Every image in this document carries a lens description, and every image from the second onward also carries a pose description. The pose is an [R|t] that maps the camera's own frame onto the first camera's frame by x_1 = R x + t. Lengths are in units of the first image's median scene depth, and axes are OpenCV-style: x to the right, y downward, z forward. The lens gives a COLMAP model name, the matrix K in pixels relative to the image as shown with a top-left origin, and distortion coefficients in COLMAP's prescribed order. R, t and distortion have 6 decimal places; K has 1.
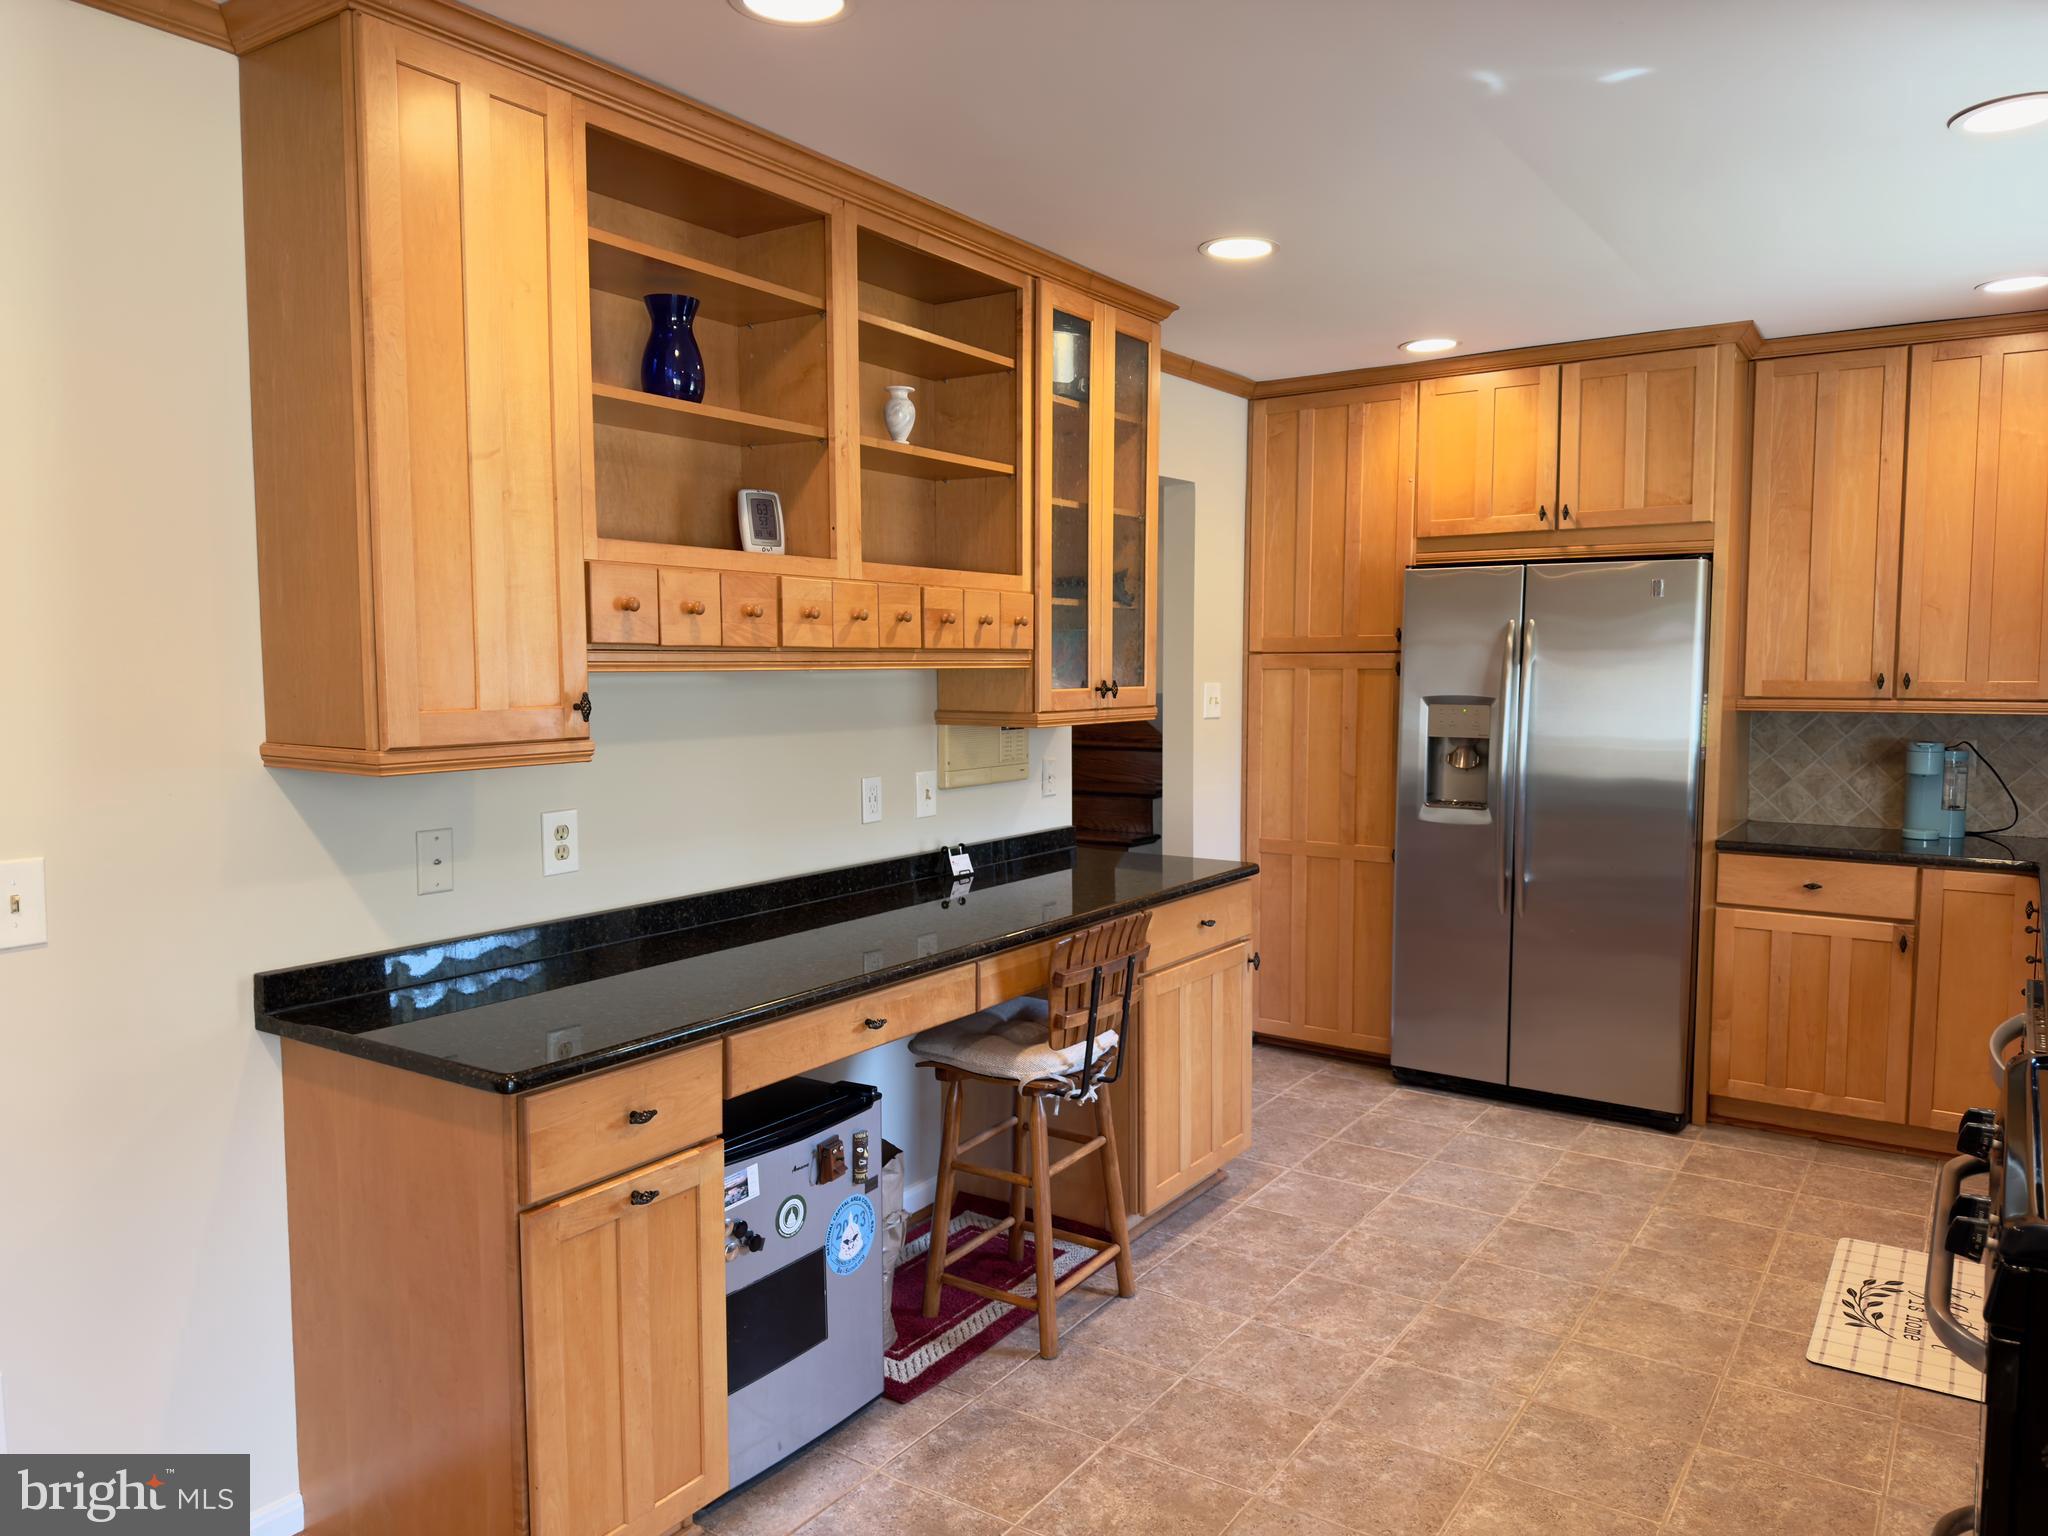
lens RADIAL K [[1433.8, 0, 1028.8], [0, 1433.8, 763.7], [0, 0, 1]] dist [0.088683, -0.116955]
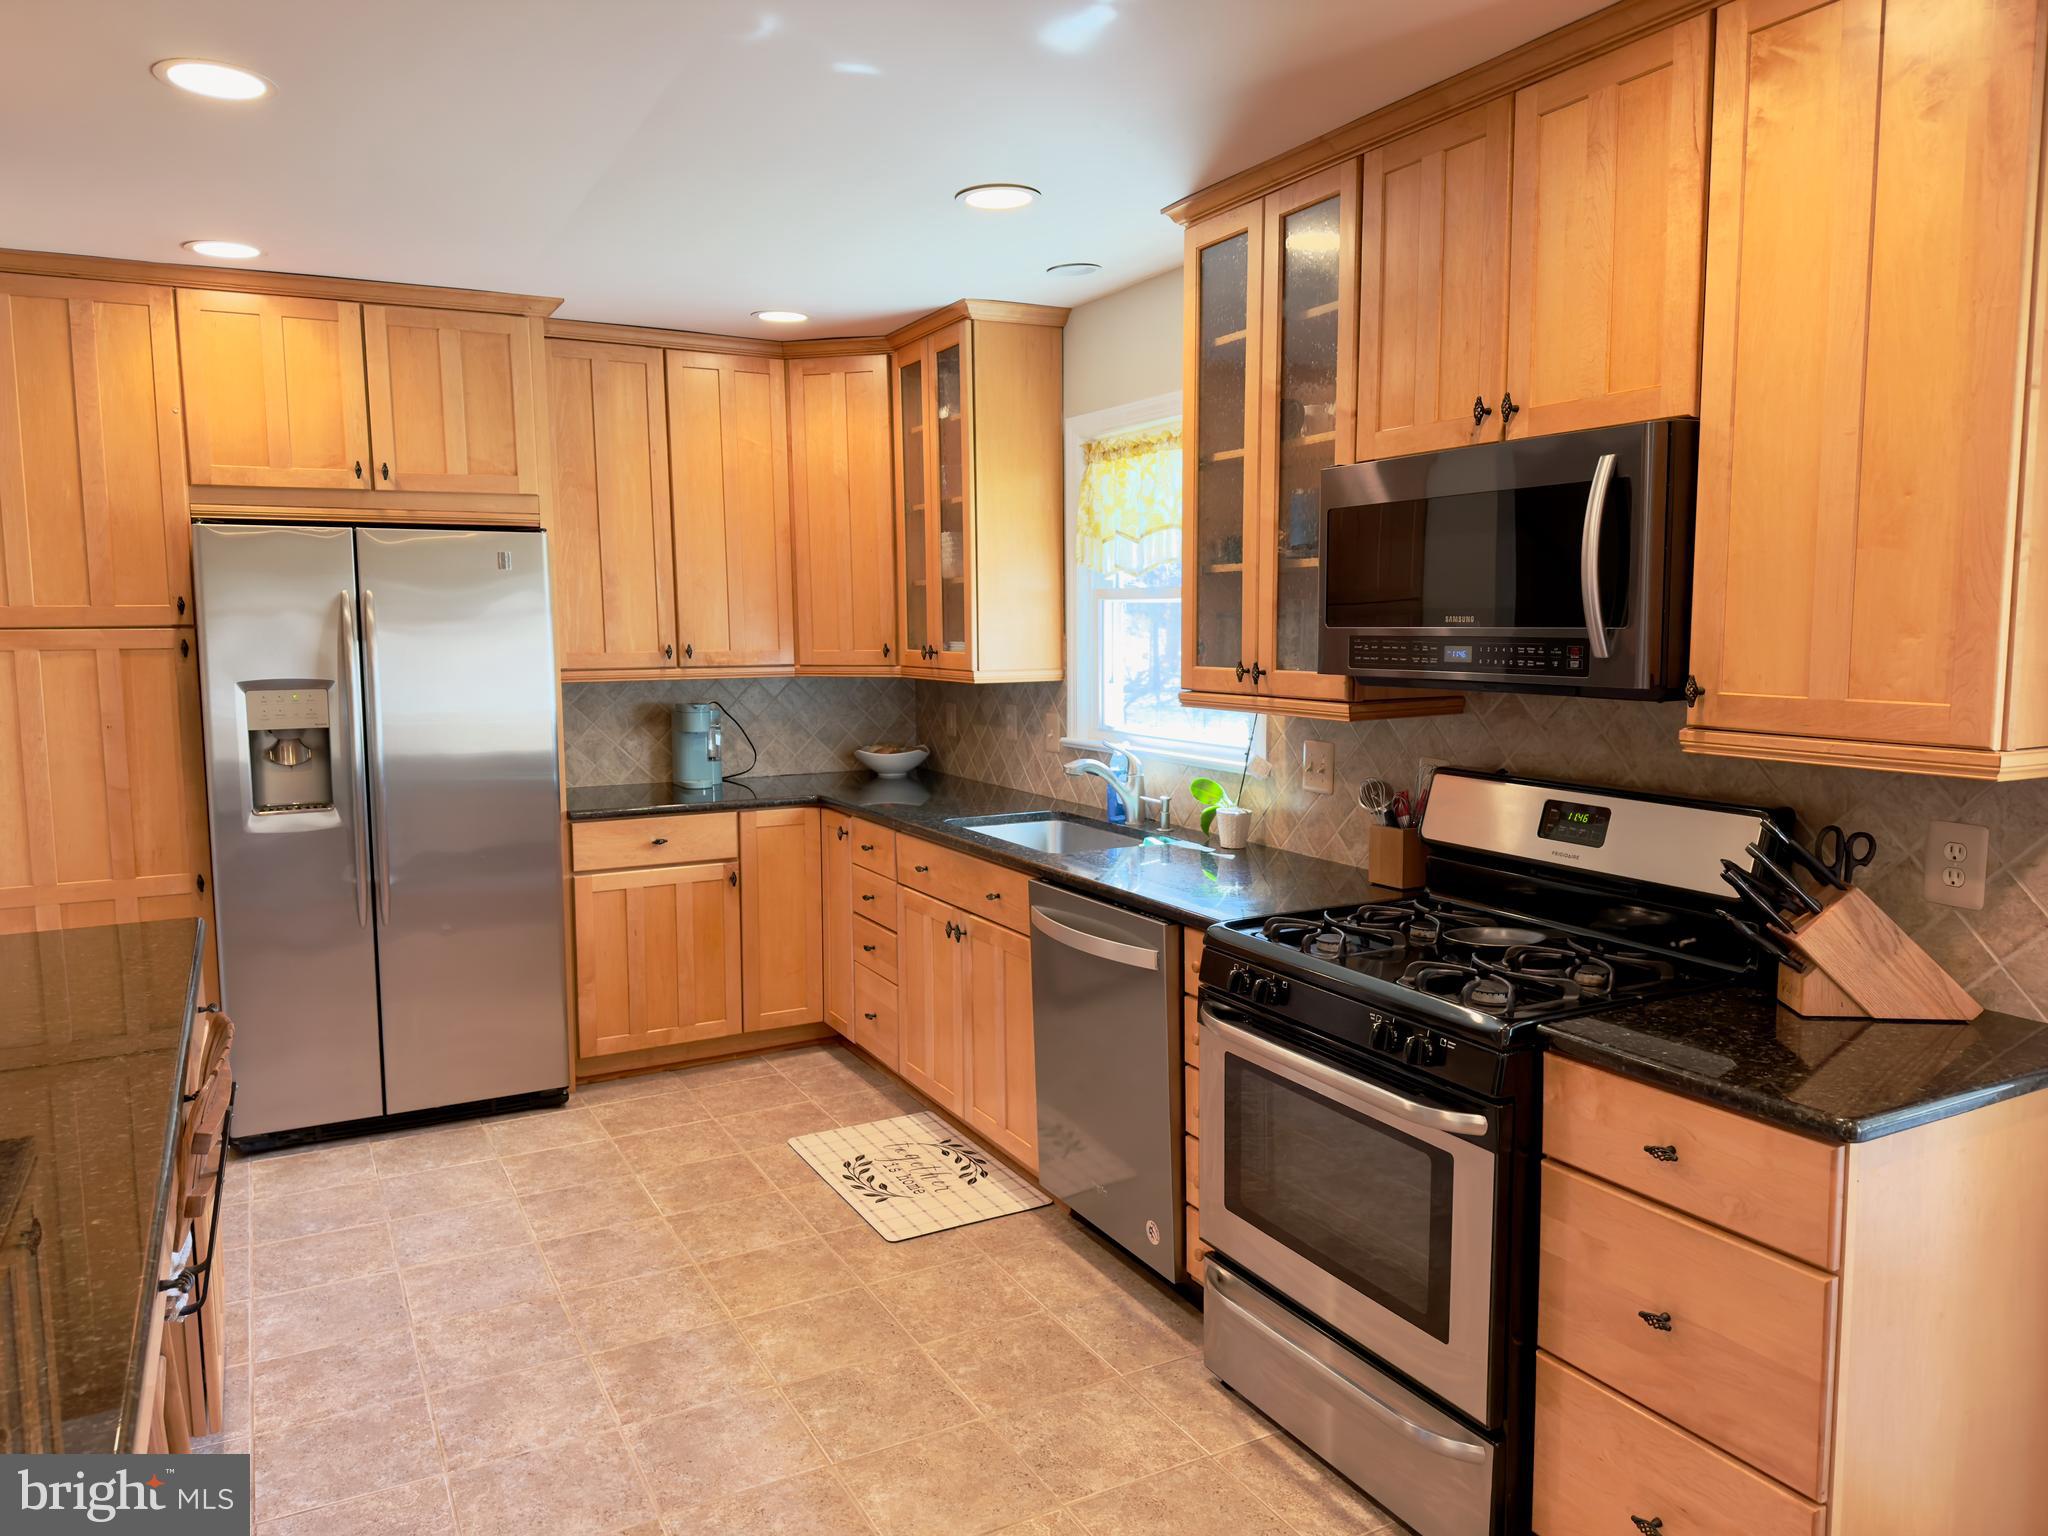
lens RADIAL K [[1433.8, 0, 1028.8], [0, 1433.8, 763.7], [0, 0, 1]] dist [0.088683, -0.116955]
pose [[0.470801, -0.093679, 0.877252, -0.266818], [0.071680, 0.995121, 0.067797, -0.026850], [-0.879323, 0.030962, 0.475218, 0.240006]]
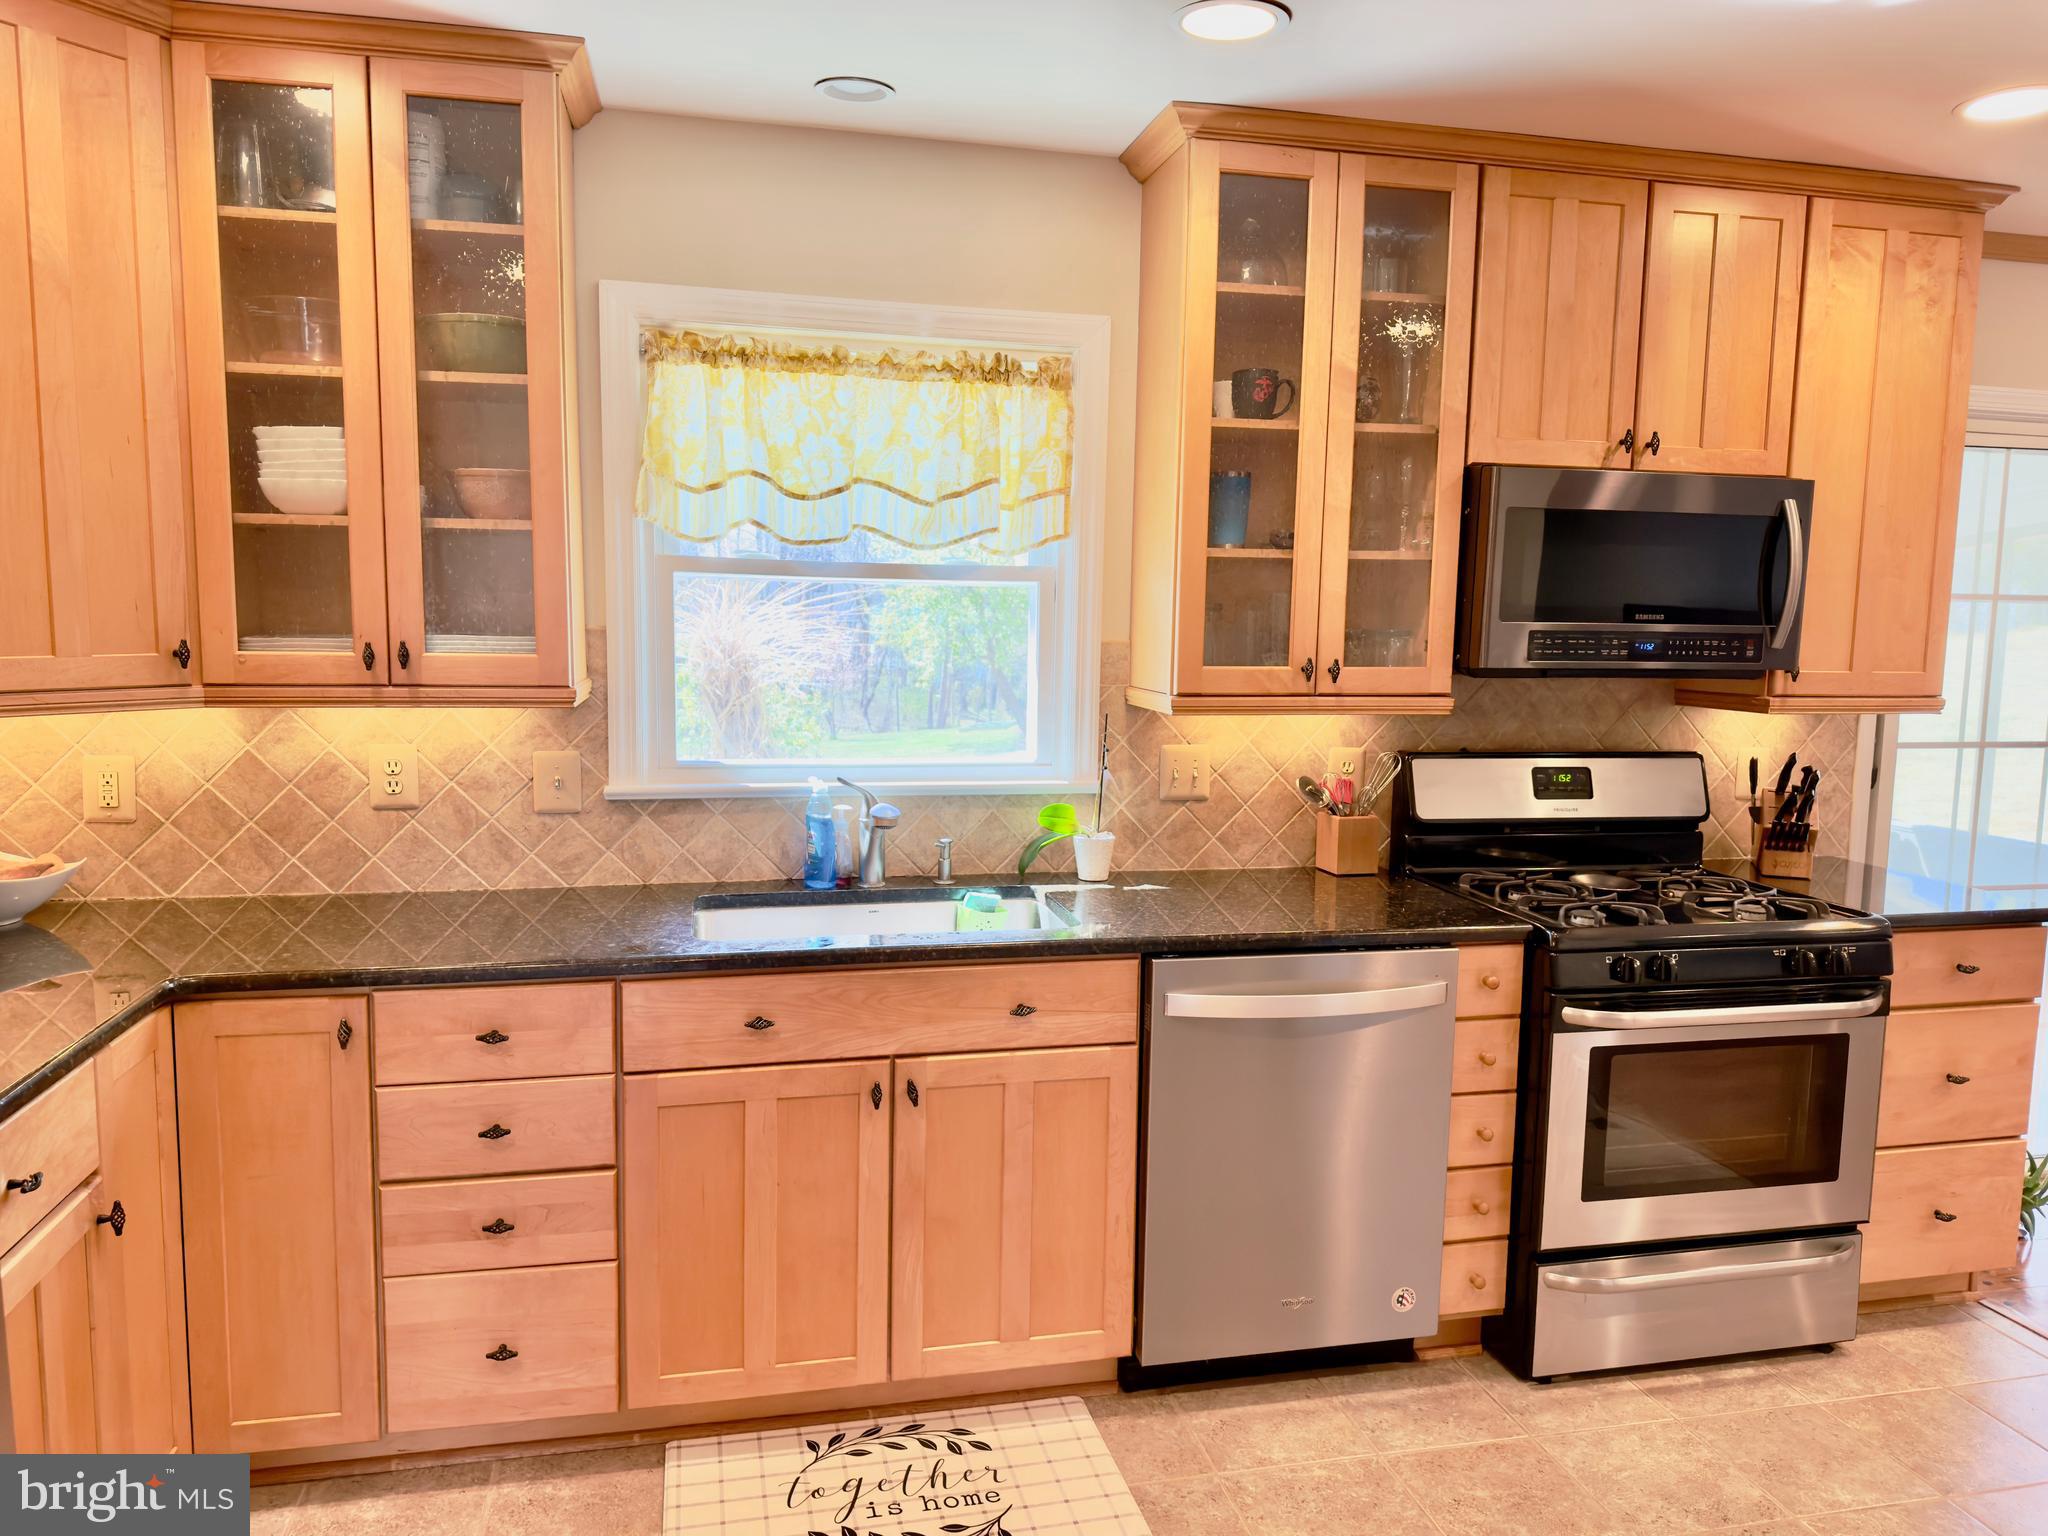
lens RADIAL K [[1416.5, 0, 1024.0], [0, 1416.5, 768.0], [0, 0, 1]] dist [0.164436, -0.270661]
pose [[-0.729087, -0.086131, 0.678980, 0.072190], [0.034563, 0.986151, 0.162210, -0.083900], [-0.683548, 0.141733, -0.716012, 1.064128]]
